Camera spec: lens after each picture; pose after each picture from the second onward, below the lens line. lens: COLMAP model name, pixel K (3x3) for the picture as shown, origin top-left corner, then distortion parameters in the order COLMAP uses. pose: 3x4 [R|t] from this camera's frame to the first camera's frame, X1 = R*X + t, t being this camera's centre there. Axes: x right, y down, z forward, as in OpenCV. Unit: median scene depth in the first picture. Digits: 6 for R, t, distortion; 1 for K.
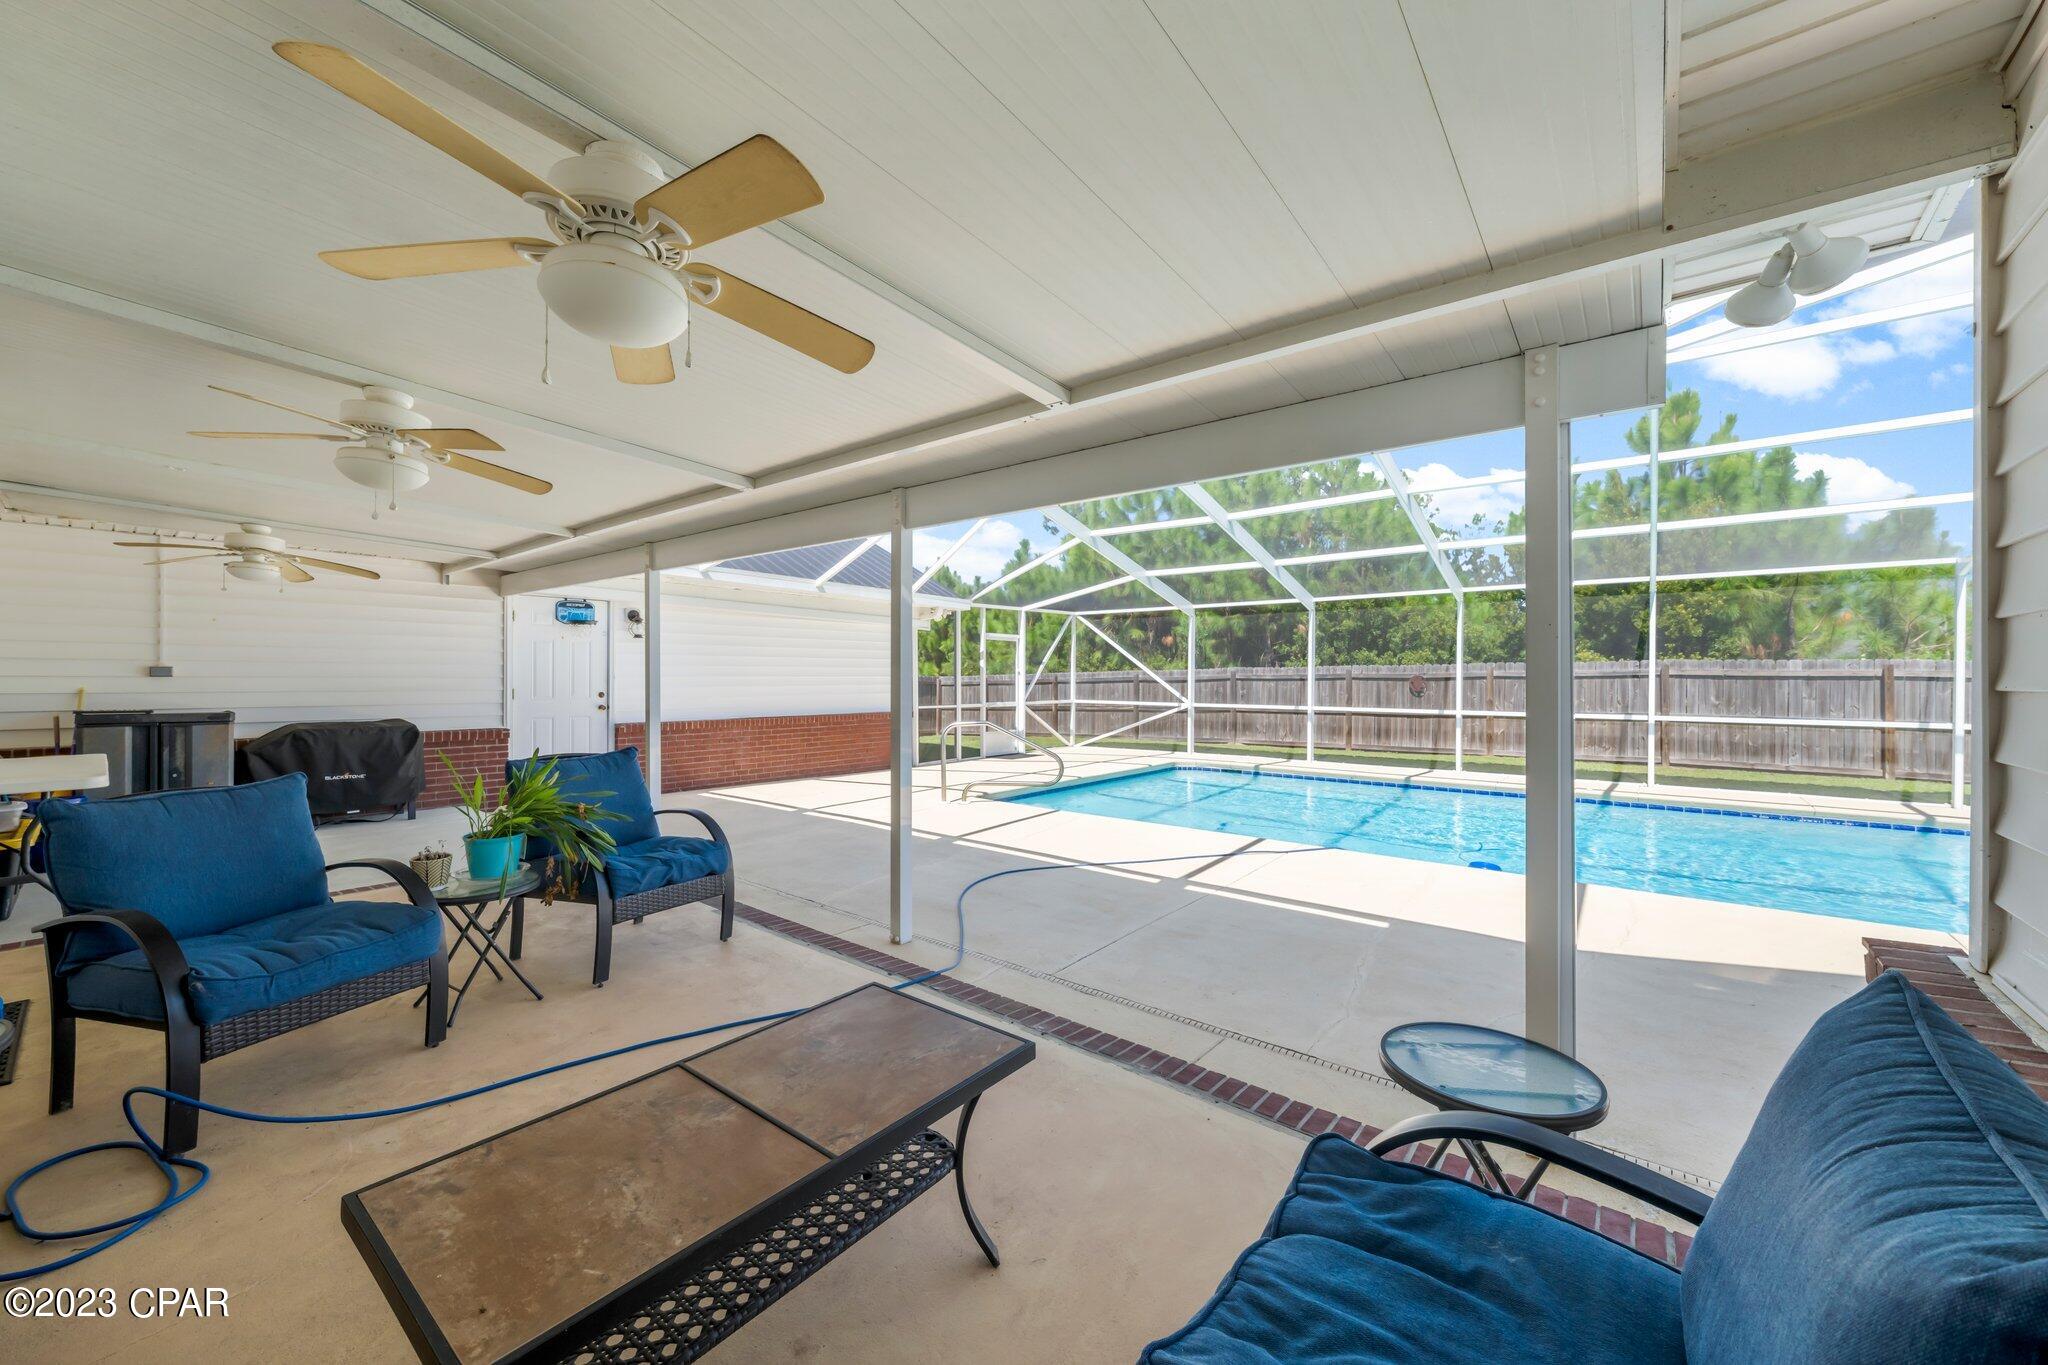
lens RADIAL K [[764.1, 0, 1036.4], [0, 764.1, 684.9], [0, 0, 1]] dist [-0.005368, 0.000255]
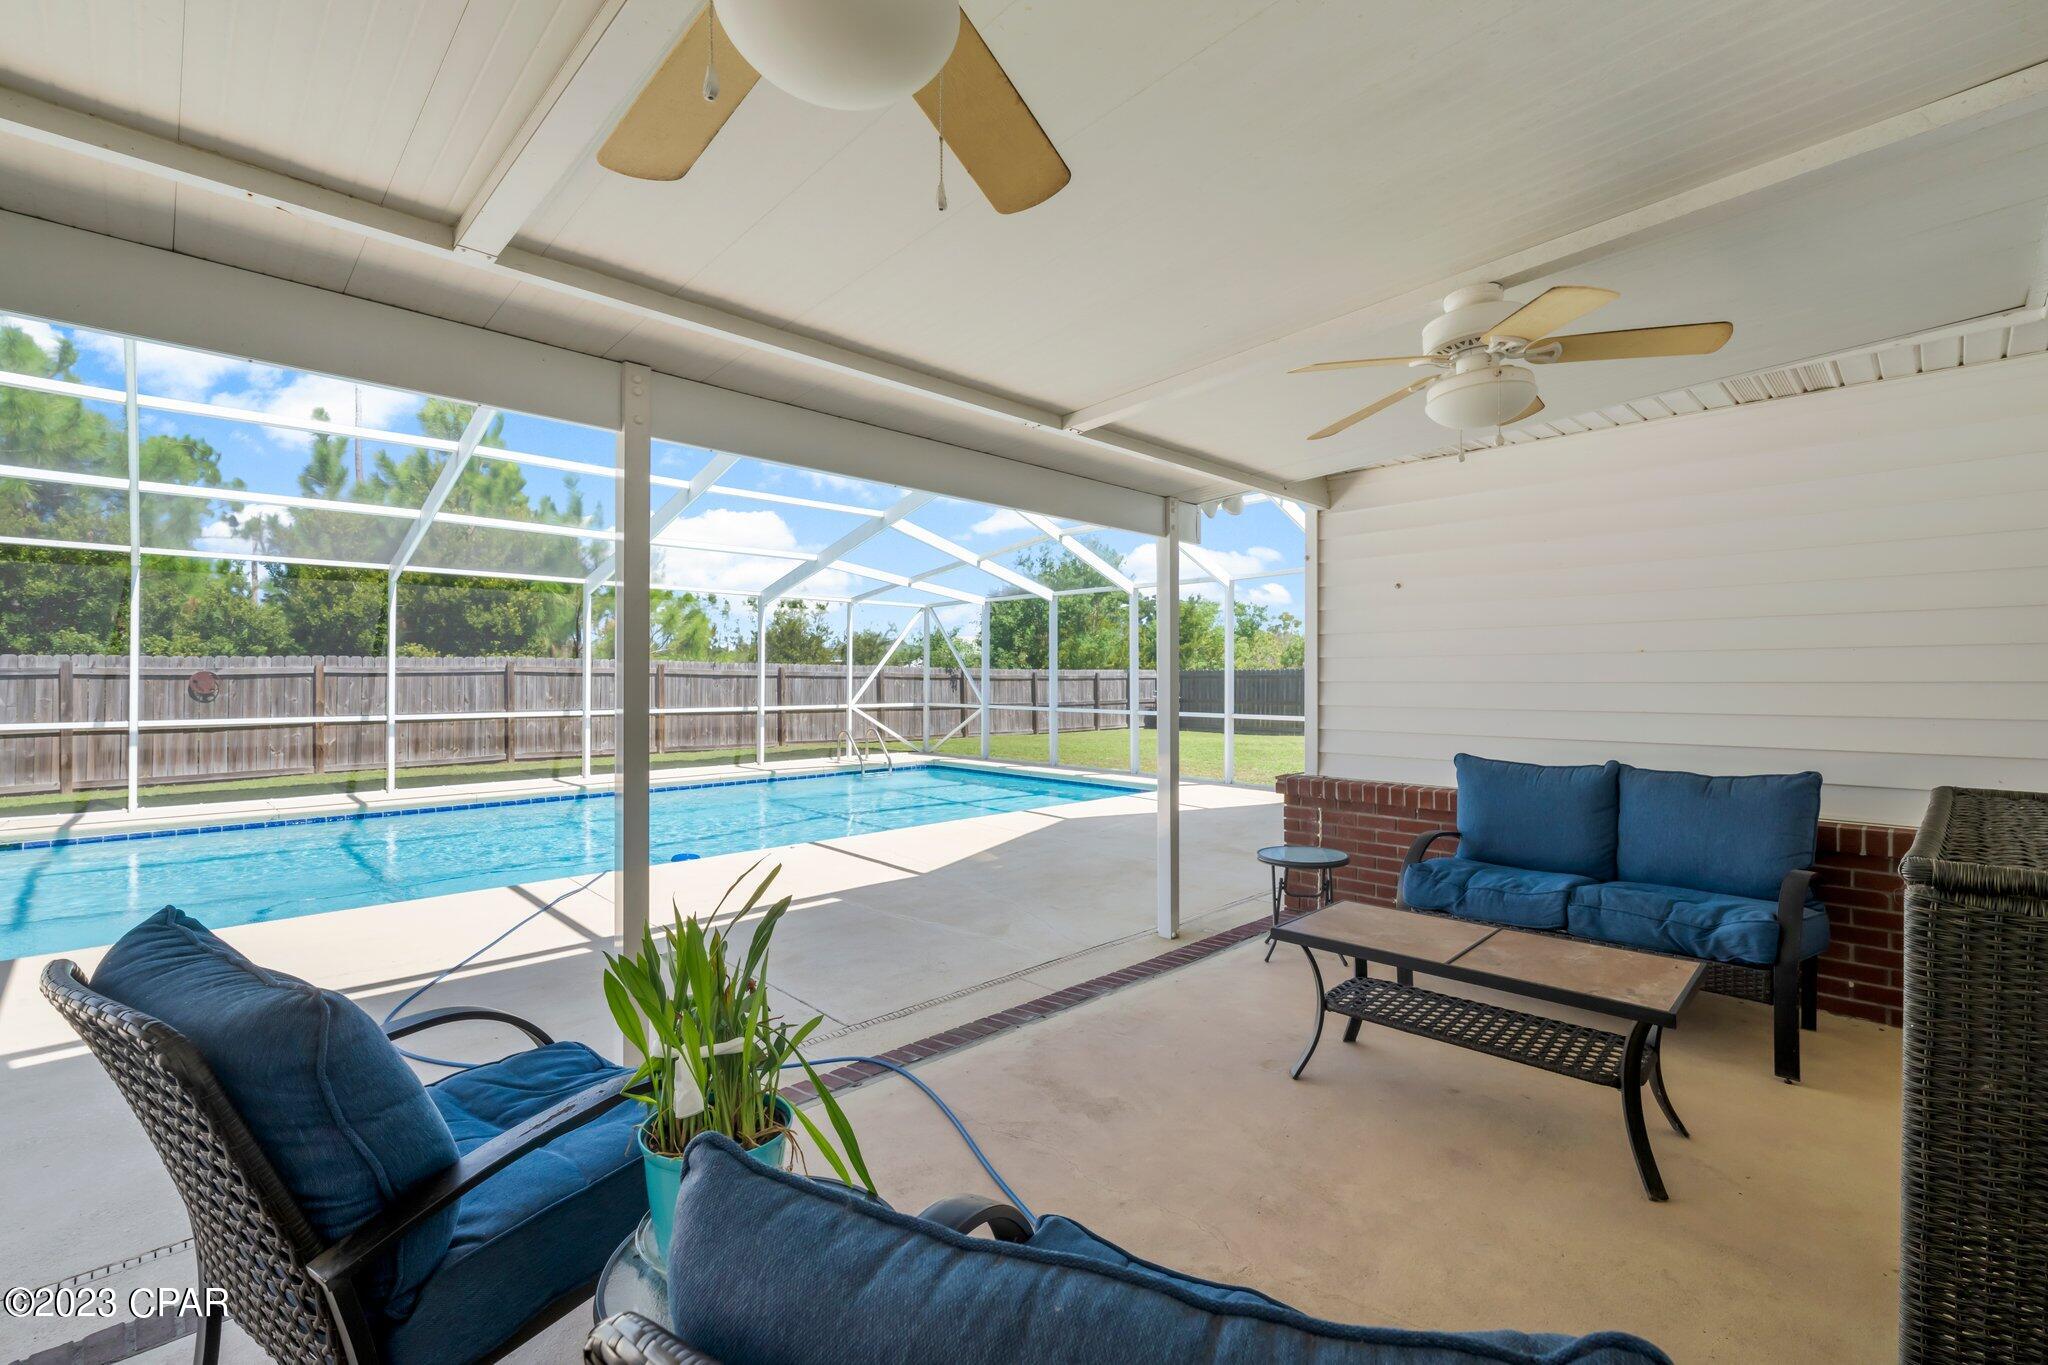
lens RADIAL K [[873.4, 0, 1027.6], [0, 873.4, 678.2], [0, 0, 1]] dist [-0.003103, 0.000013]
pose [[0.123847, -0.005424, 0.992287, -0.267930], [0.010075, 0.999940, 0.004208, -0.003035], [-0.992250, 0.009476, 0.123894, 0.197119]]
